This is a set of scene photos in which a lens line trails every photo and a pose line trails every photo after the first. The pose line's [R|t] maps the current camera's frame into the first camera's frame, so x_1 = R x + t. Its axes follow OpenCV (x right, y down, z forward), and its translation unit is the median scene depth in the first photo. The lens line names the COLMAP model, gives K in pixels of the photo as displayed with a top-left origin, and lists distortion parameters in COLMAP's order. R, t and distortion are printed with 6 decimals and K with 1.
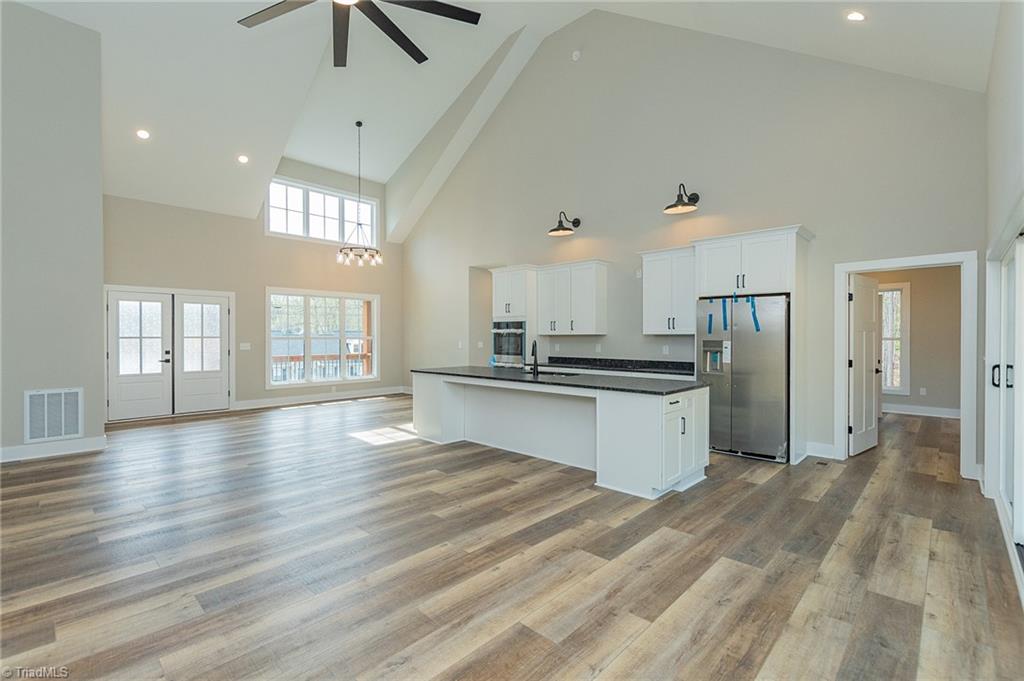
lens RADIAL K [[453.7, 0, 491.6], [0, 453.7, 339.2], [0, 0, 1]] dist [0.002058, -0.002885]
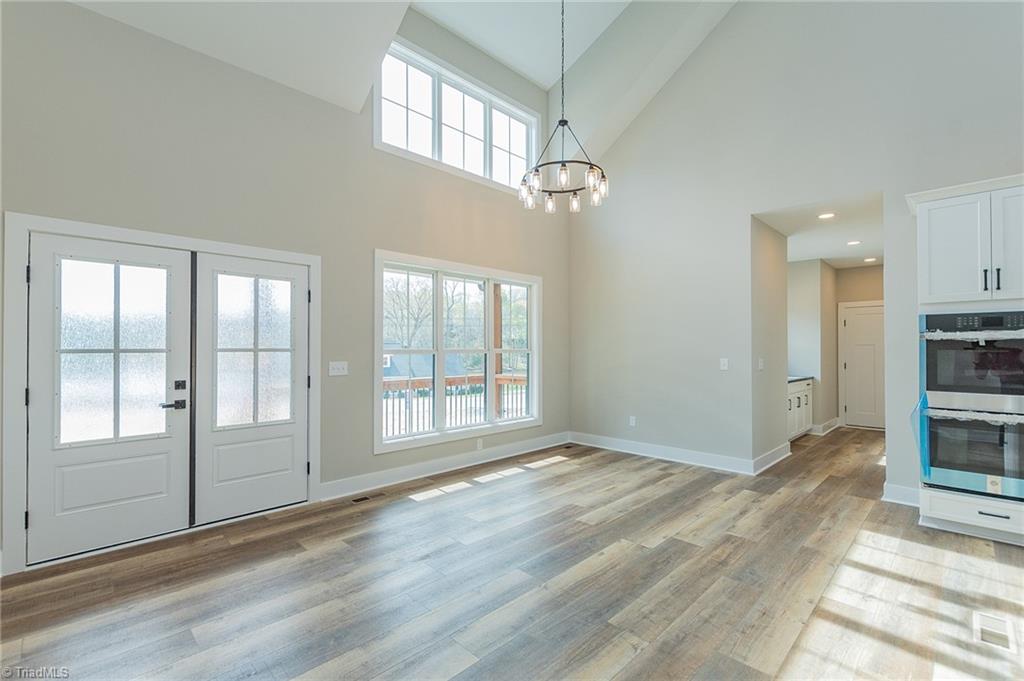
lens RADIAL K [[453.7, 0, 493.4], [0, 453.7, 343.7], [0, 0, 1]] dist [0.002058, -0.002885]
pose [[0.999448, -0.000187, -0.033228, -0.368673], [-0.000324, 0.999882, -0.015356, -0.003430], [0.033227, 0.015358, 0.999330, 0.530080]]
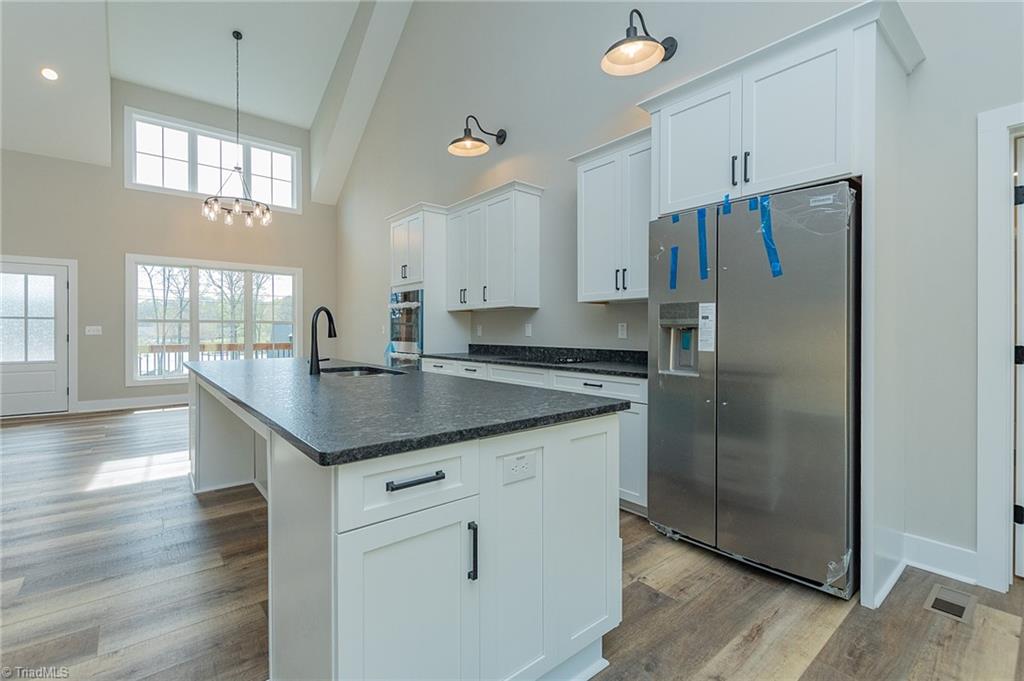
lens RADIAL K [[453.7, 0, 485.2], [0, 453.7, 328.8], [0, 0, 1]] dist [0.002058, -0.002885]
pose [[0.992269, -0.001067, -0.124099, 0.219177], [-0.000278, 0.999941, -0.010821, 0.021541], [0.124103, 0.010772, 0.992211, 0.324183]]
